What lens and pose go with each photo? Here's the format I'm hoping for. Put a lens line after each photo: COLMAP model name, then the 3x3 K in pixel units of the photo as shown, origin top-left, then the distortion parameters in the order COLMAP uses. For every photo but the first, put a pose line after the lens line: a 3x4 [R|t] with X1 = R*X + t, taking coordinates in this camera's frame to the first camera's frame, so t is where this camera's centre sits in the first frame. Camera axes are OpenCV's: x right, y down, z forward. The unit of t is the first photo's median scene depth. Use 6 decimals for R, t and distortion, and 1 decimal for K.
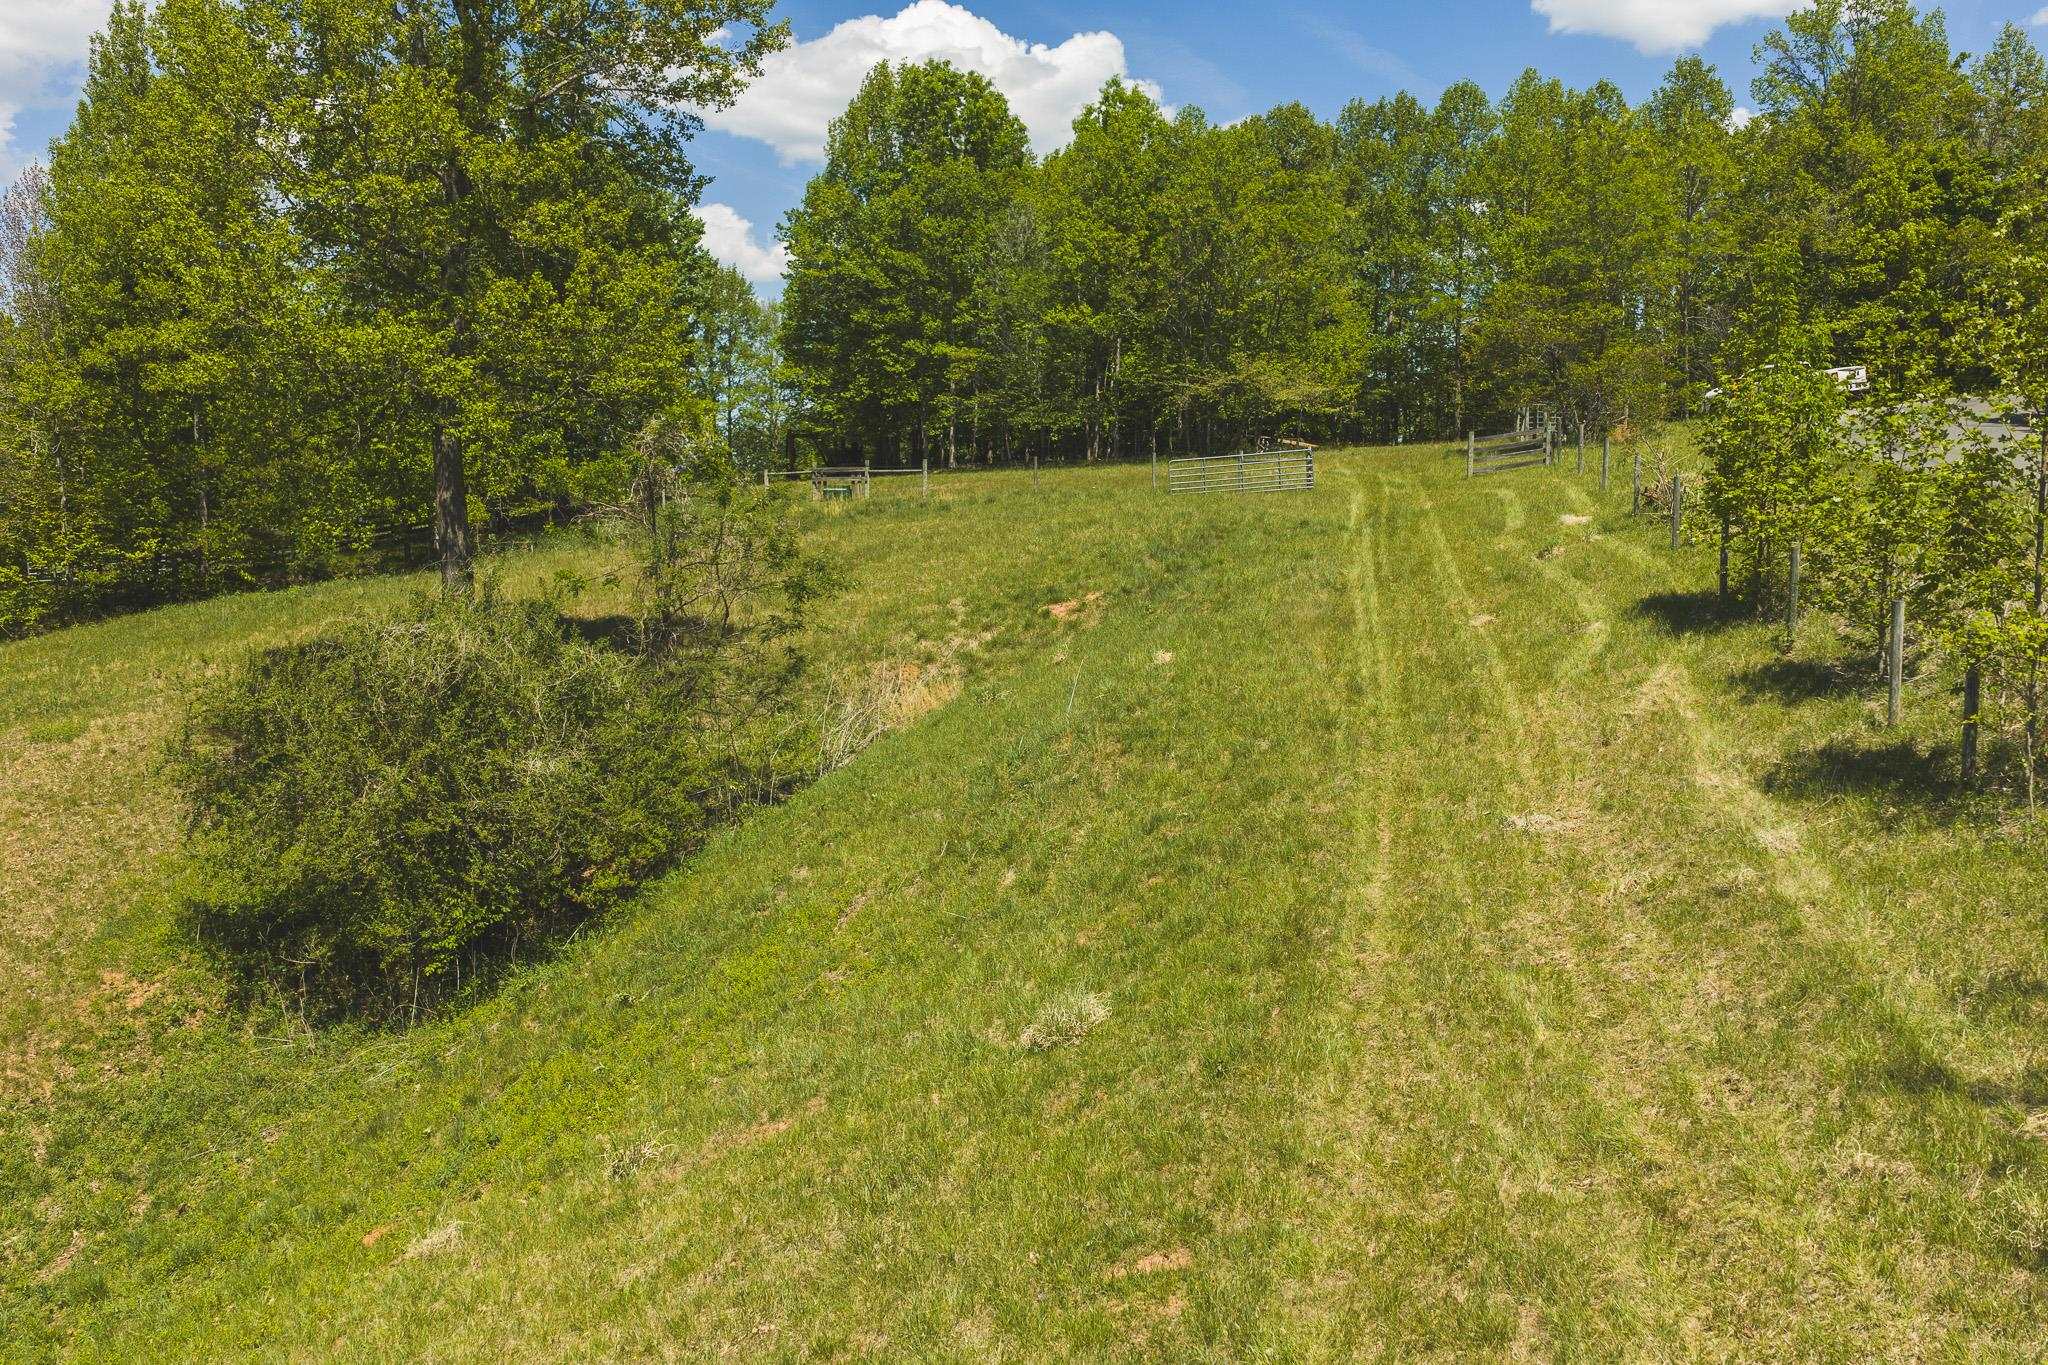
lens RADIAL K [[1689.7, 0, 1043.7], [0, 1689.7, 687.2], [0, 0, 1]] dist [0.016777, -0.016432]
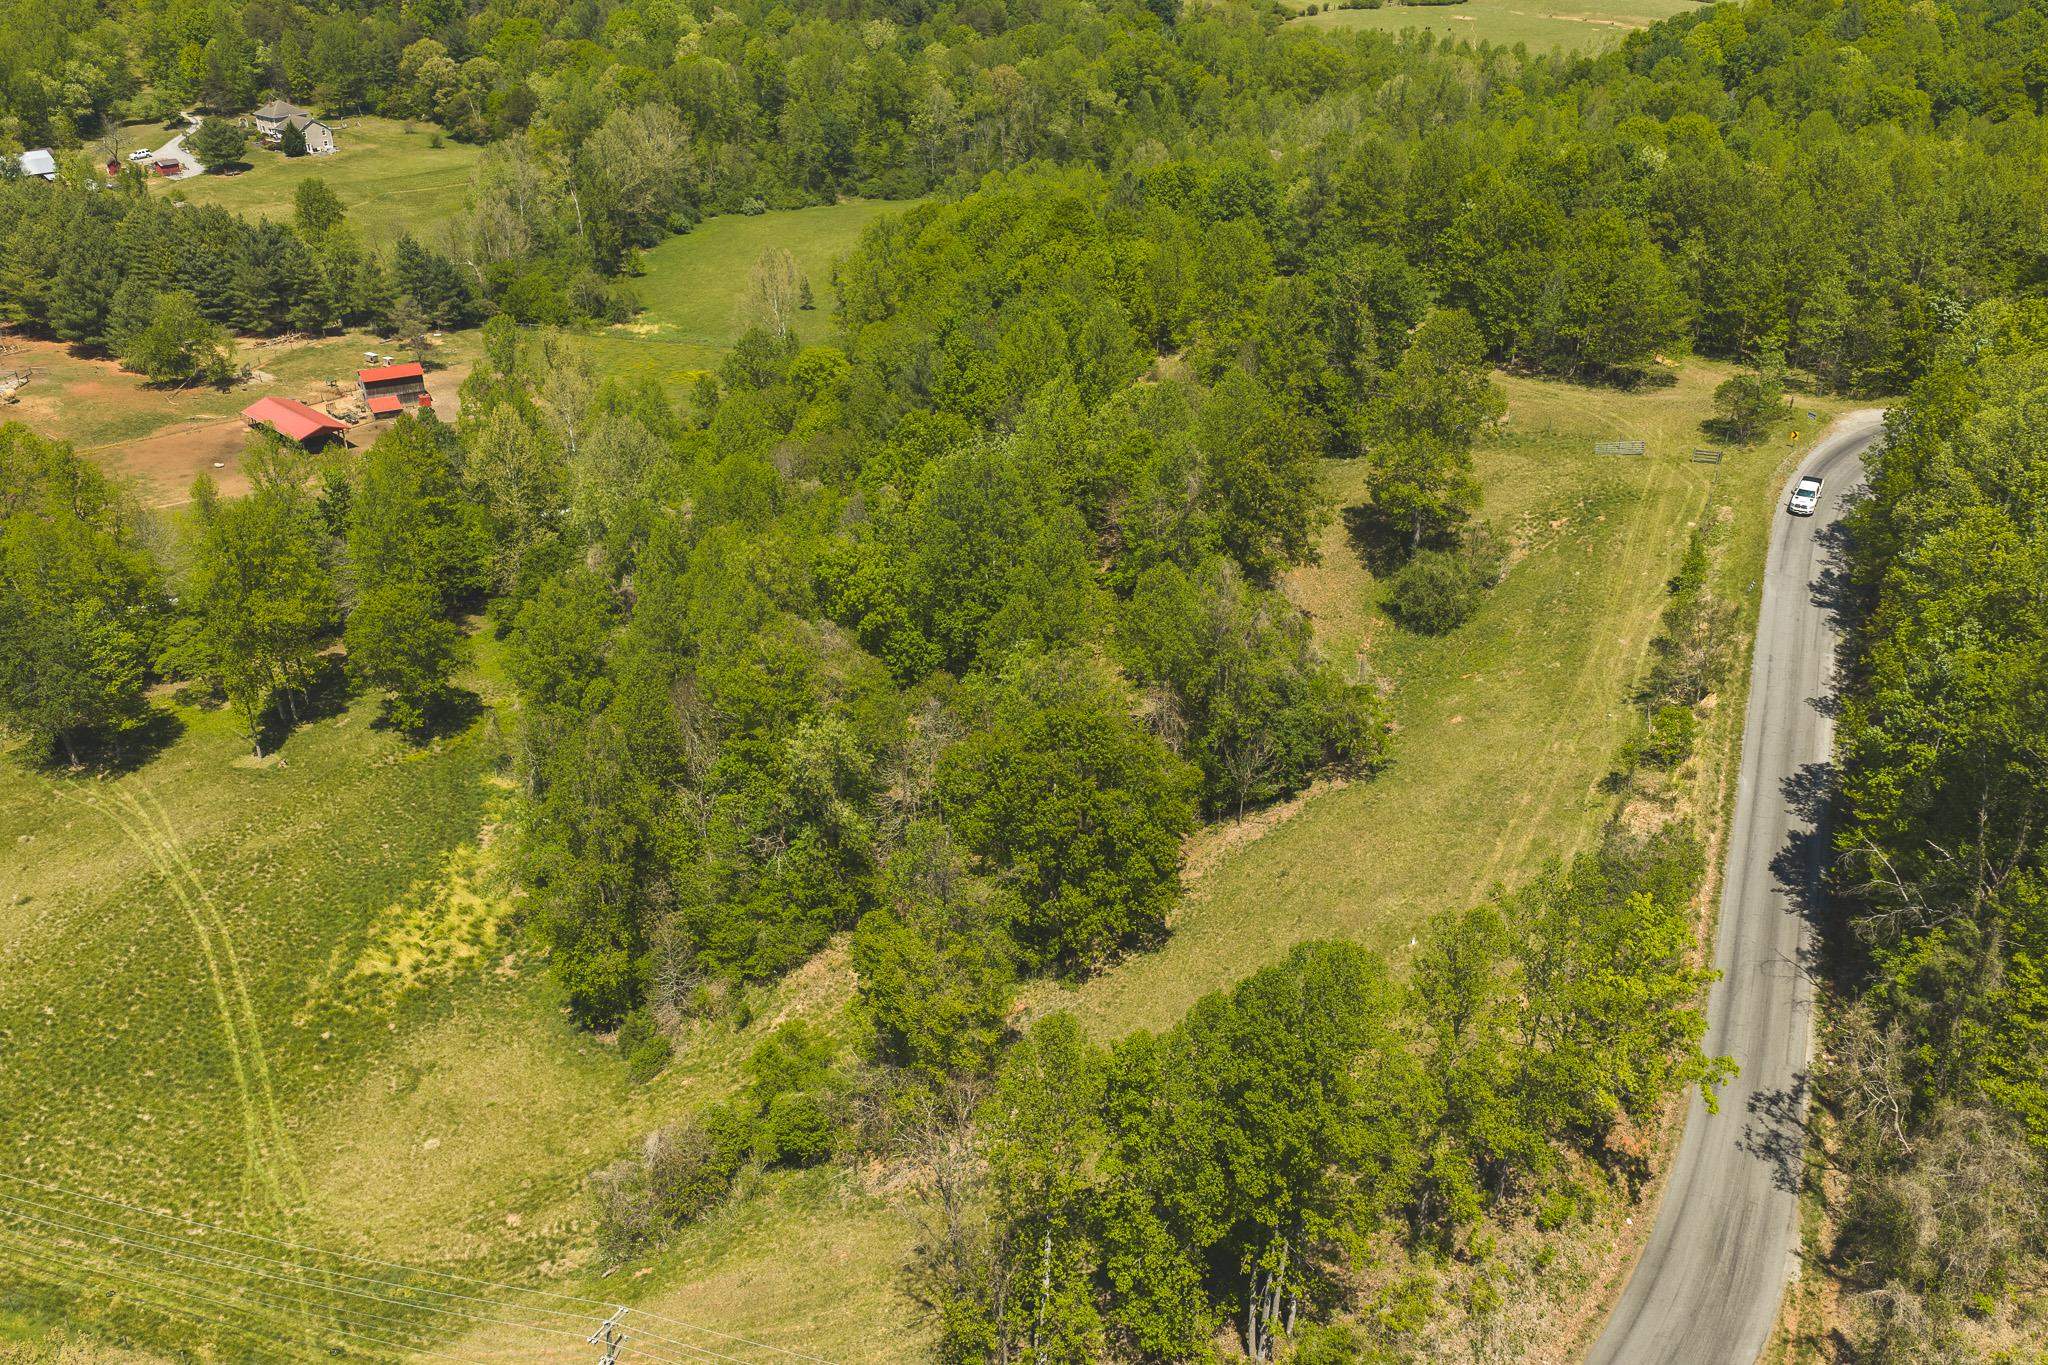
lens RADIAL K [[1689.7, 0, 1043.7], [0, 1689.7, 687.2], [0, 0, 1]] dist [0.016777, -0.016432]
pose [[0.970409, 0.115109, -0.212263, -0.143934], [-0.031194, 0.931456, 0.362514, -0.587851], [0.239442, -0.345166, 0.907485, -1.615776]]
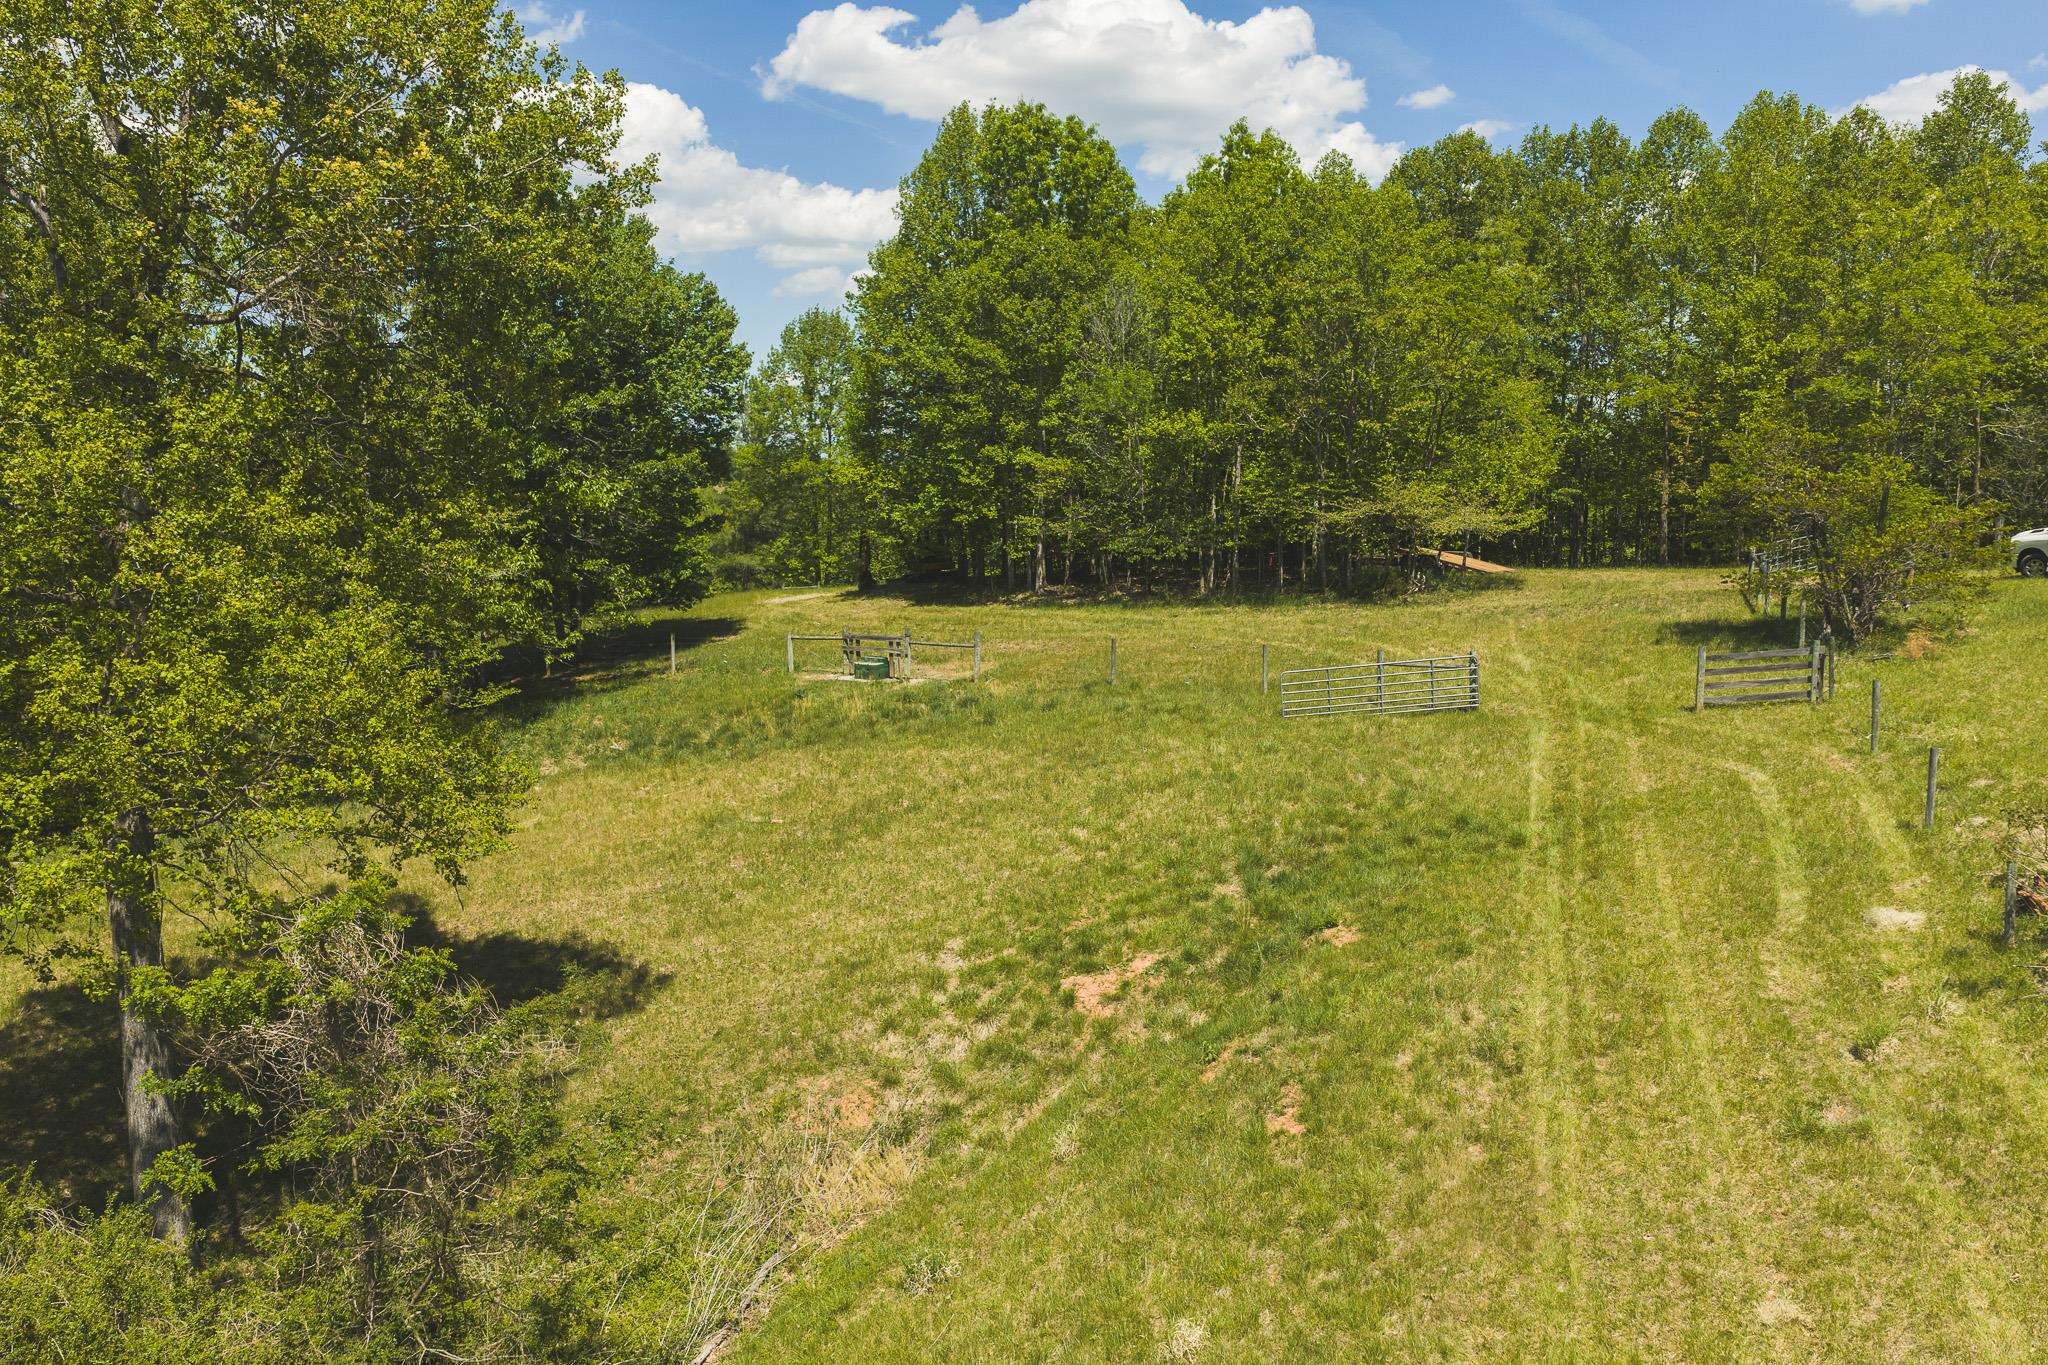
lens RADIAL K [[1687.4, 0, 1024.0], [0, 1687.4, 682.5], [0, 0, 1]] dist [0.007440, -0.015615]
pose [[0.993914, 0.010827, -0.109627, 0.030826], [-0.009809, 0.999904, 0.009818, -0.096935], [0.109723, -0.008683, 0.993924, 0.175660]]
